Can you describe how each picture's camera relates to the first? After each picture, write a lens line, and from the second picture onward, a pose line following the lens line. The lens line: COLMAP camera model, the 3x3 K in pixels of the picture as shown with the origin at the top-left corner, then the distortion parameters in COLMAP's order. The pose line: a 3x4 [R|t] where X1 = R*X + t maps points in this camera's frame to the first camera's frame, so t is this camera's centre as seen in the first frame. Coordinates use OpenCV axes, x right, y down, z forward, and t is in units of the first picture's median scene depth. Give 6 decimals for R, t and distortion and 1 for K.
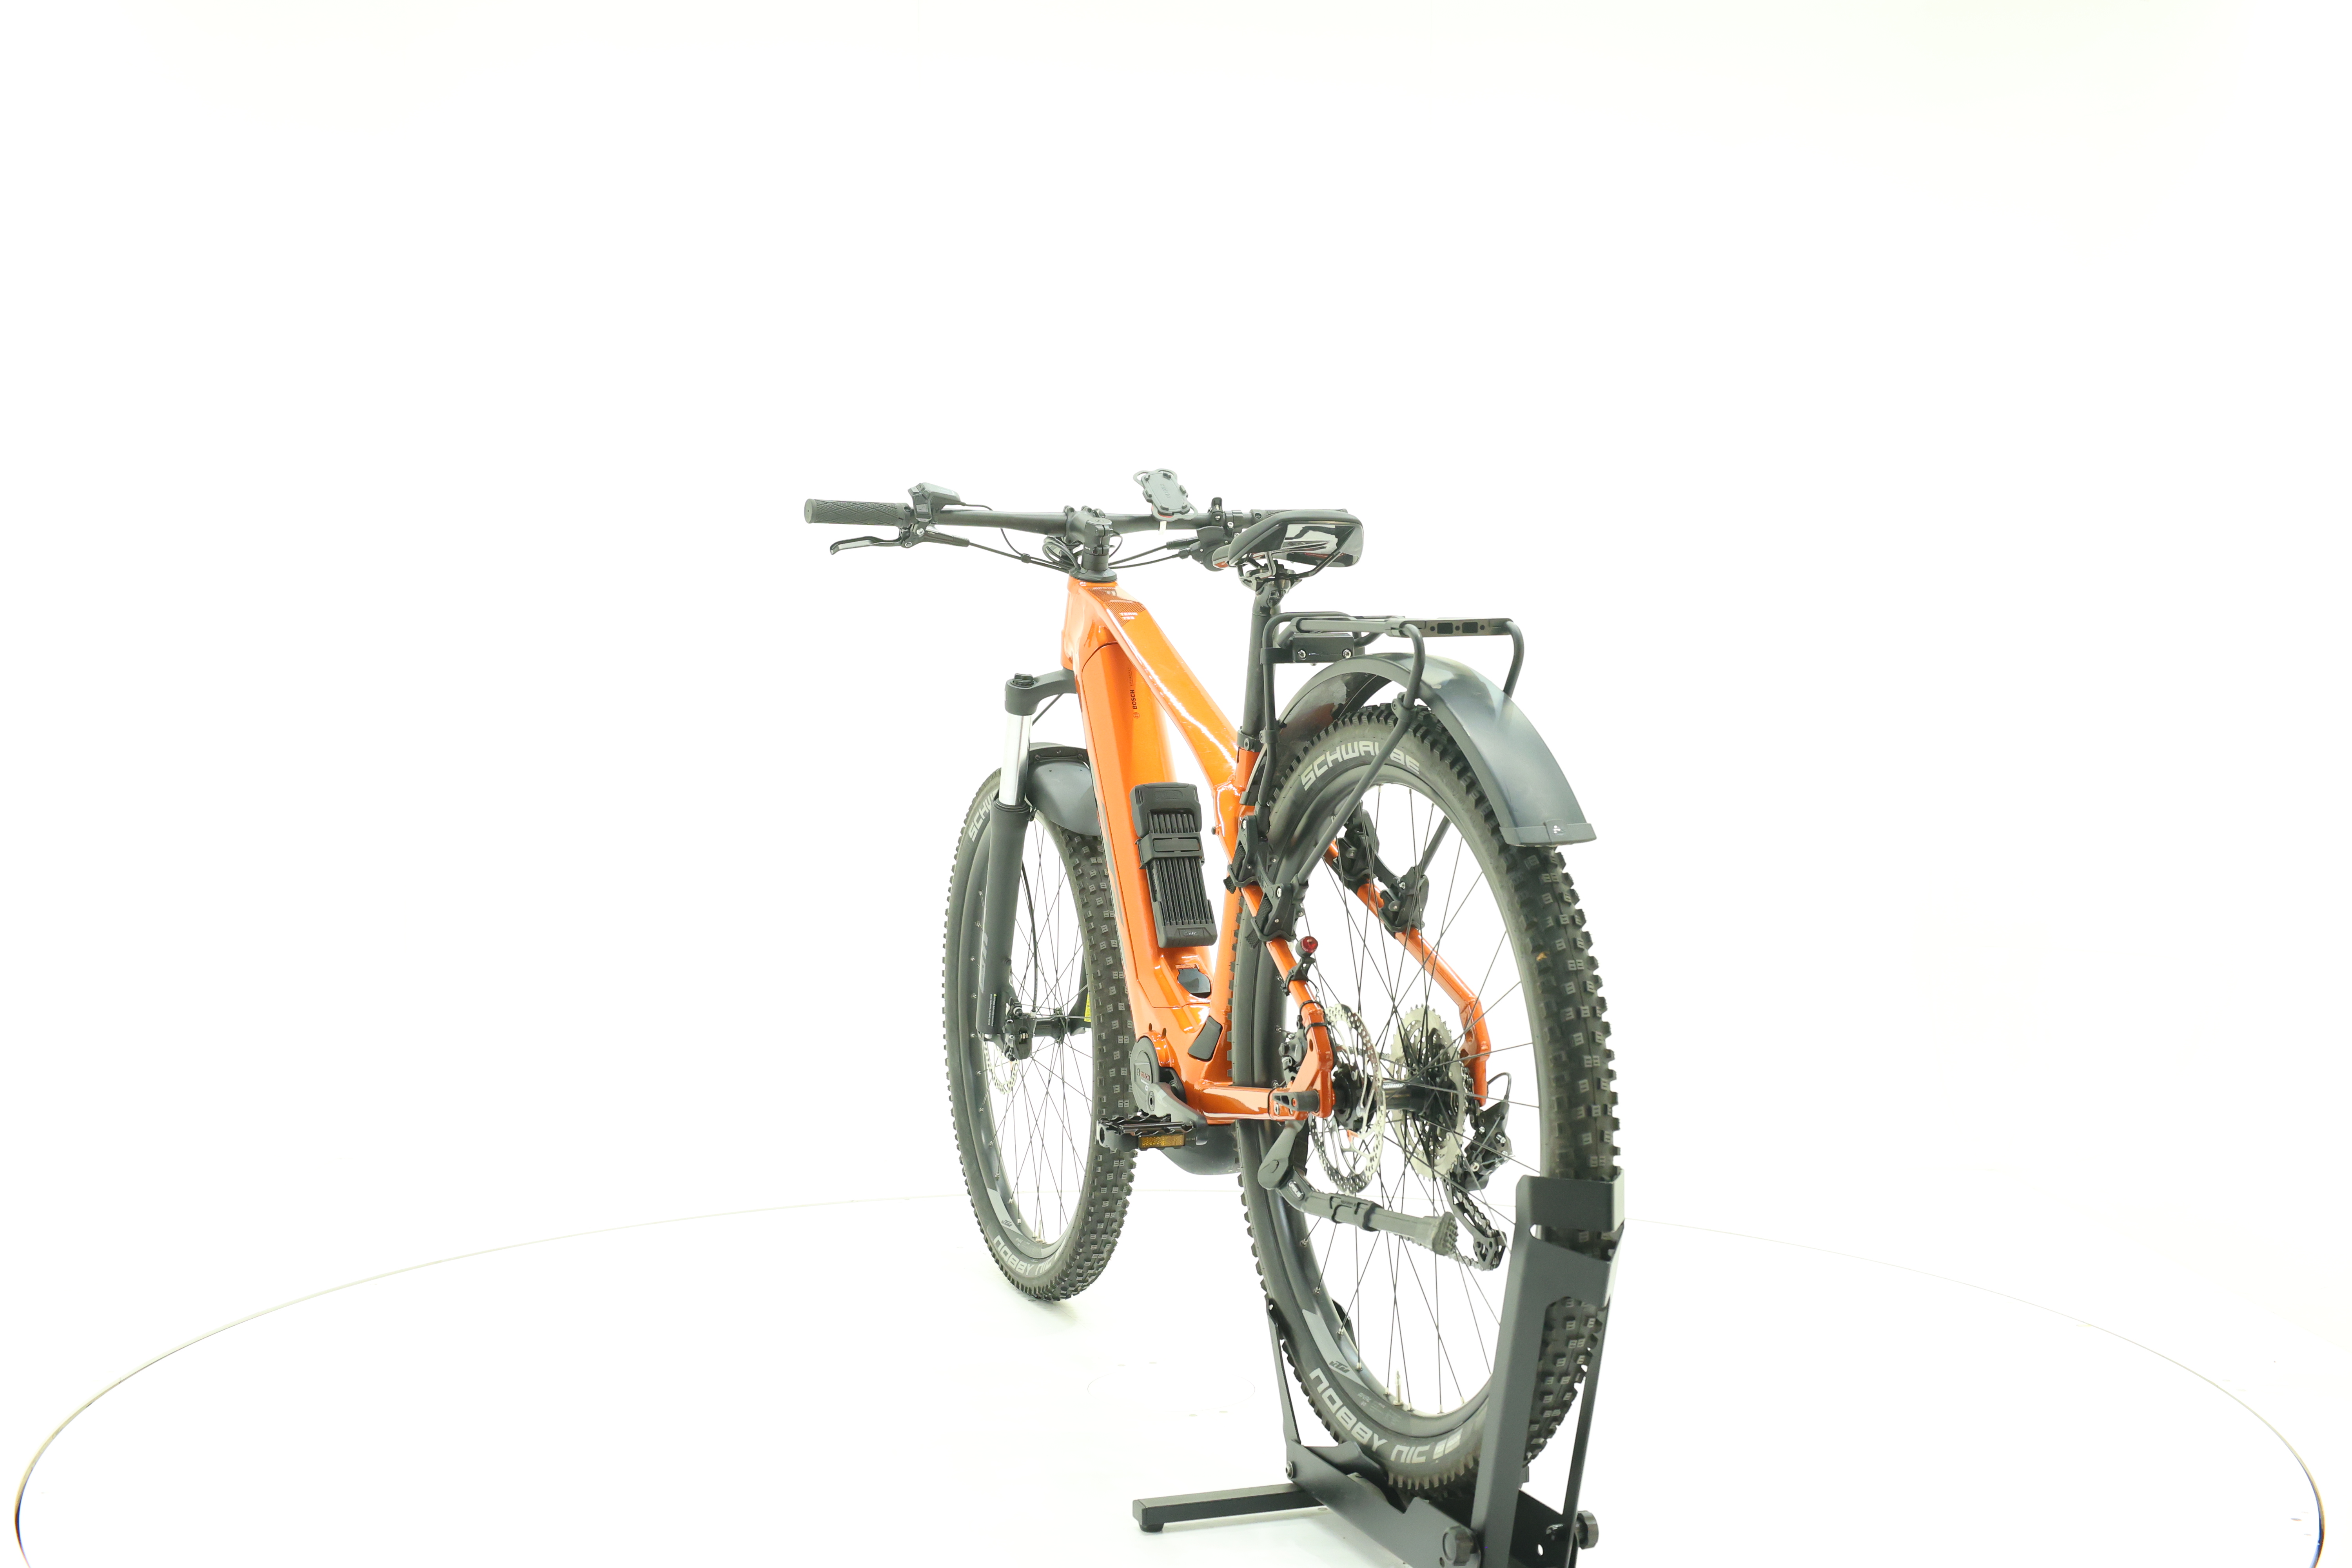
lens RADIAL K [[2491.0, 0, 1176.4], [0, 2491.0, 781.5], [0, 0, 1]] dist [-0.007071, 0.000000]
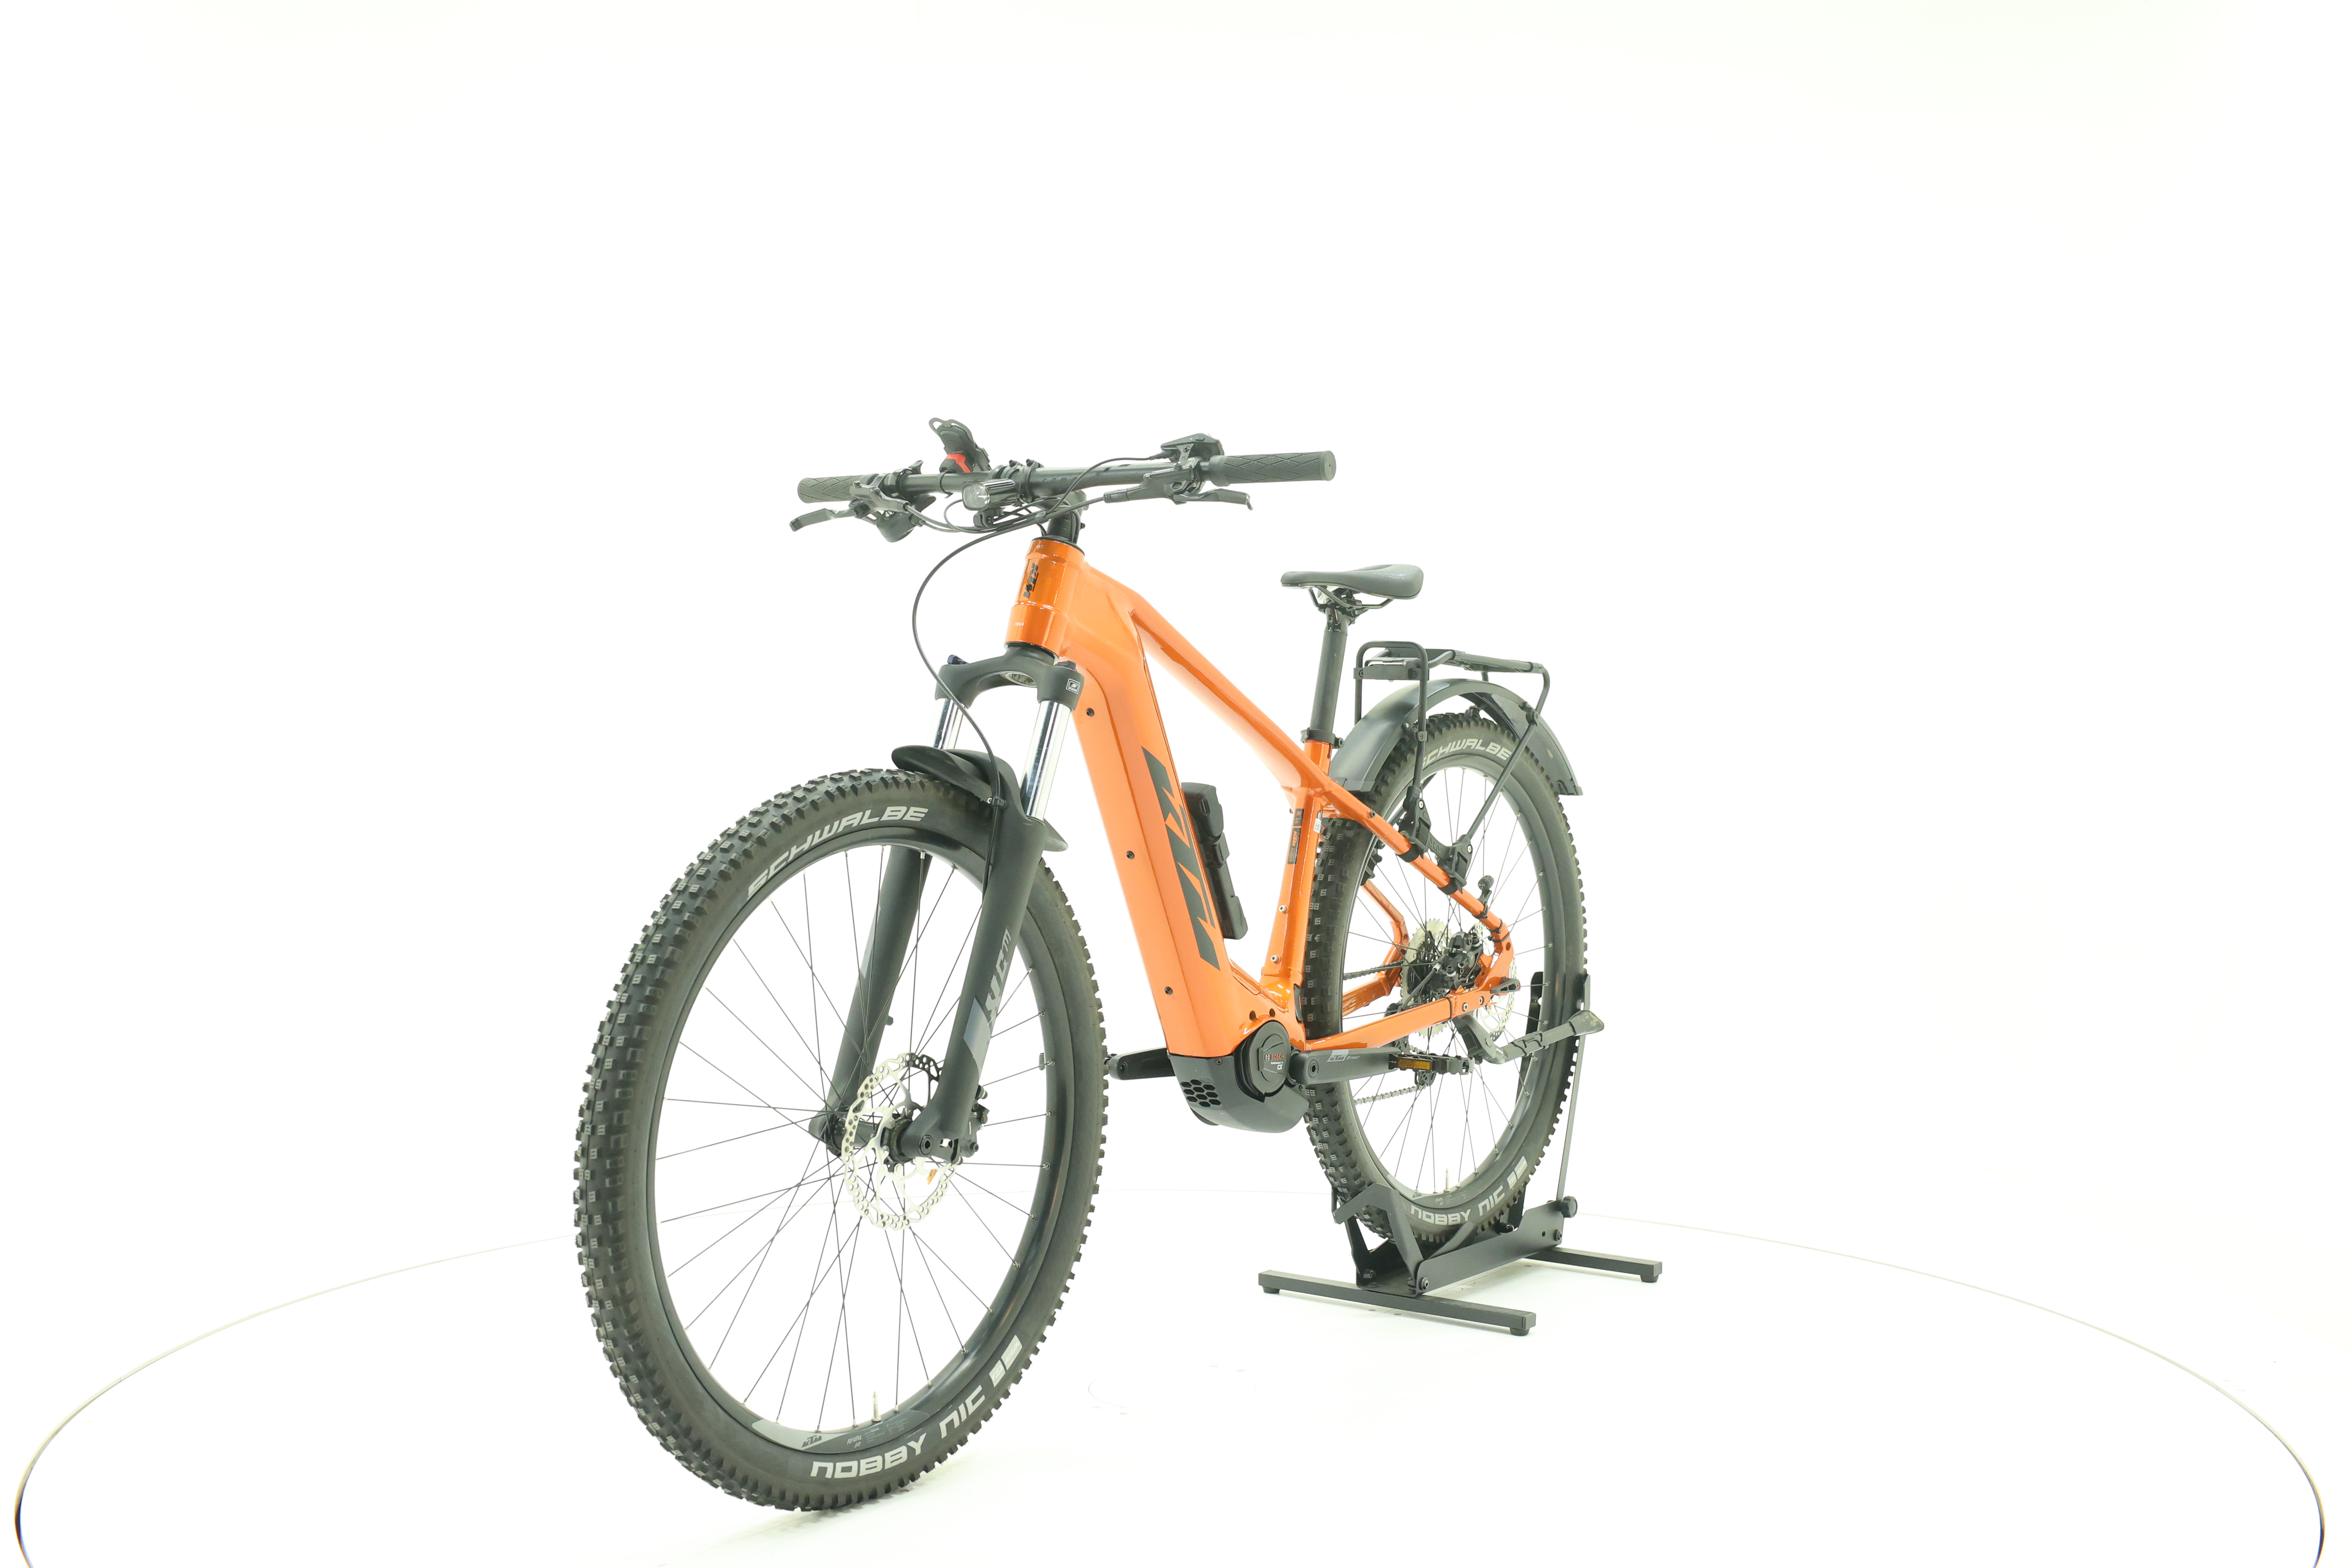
lens RADIAL K [[2491.0, 0, 1174.4], [0, 2491.0, 784.6], [0, 0, 1]] dist [-0.007071, 0.000000]
pose [[-0.545593, -0.023649, 0.837717, -0.795923], [0.010703, 0.999324, 0.035181, -0.032127], [-0.837982, 0.028161, -0.544971, 1.466621]]
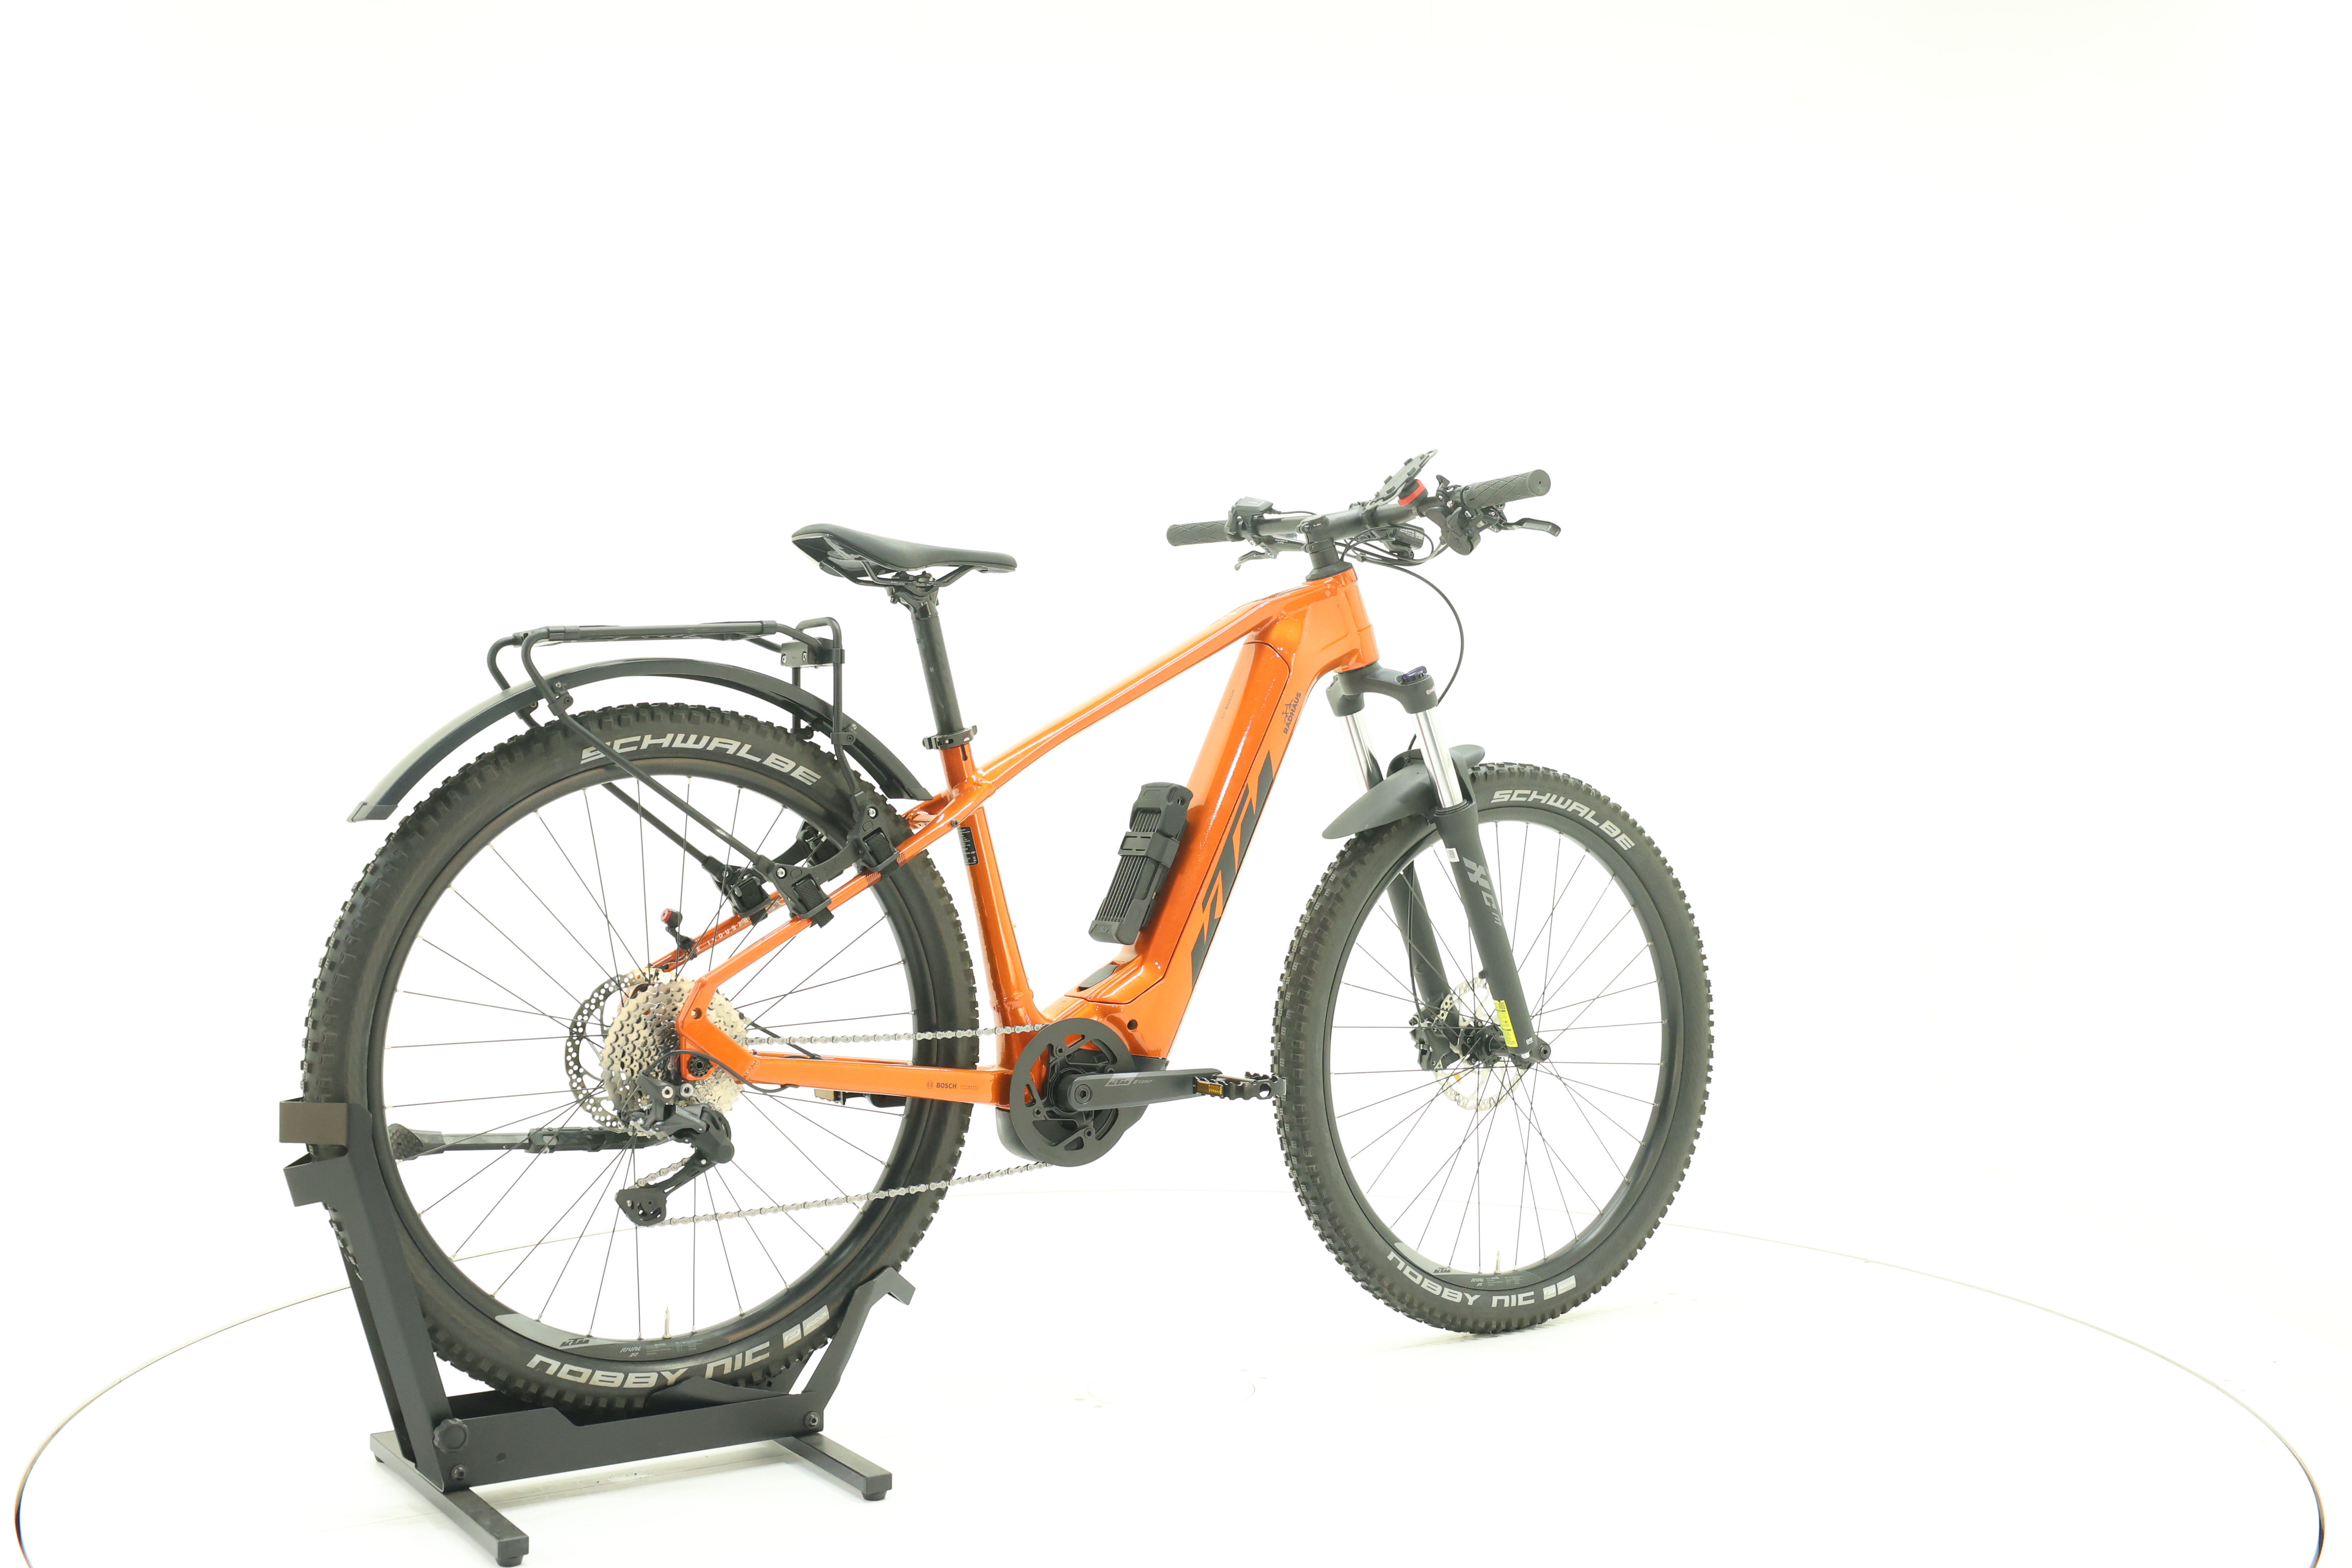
lens RADIAL K [[2491.0, 0, 1179.2], [0, 2491.0, 788.9], [0, 0, 1]] dist [-0.007071, 0.000000]
pose [[0.231171, 0.018784, -0.972732, 0.922338], [-0.022495, 0.999650, 0.013958, -0.010414], [0.972653, 0.018655, 0.231513, 0.732111]]
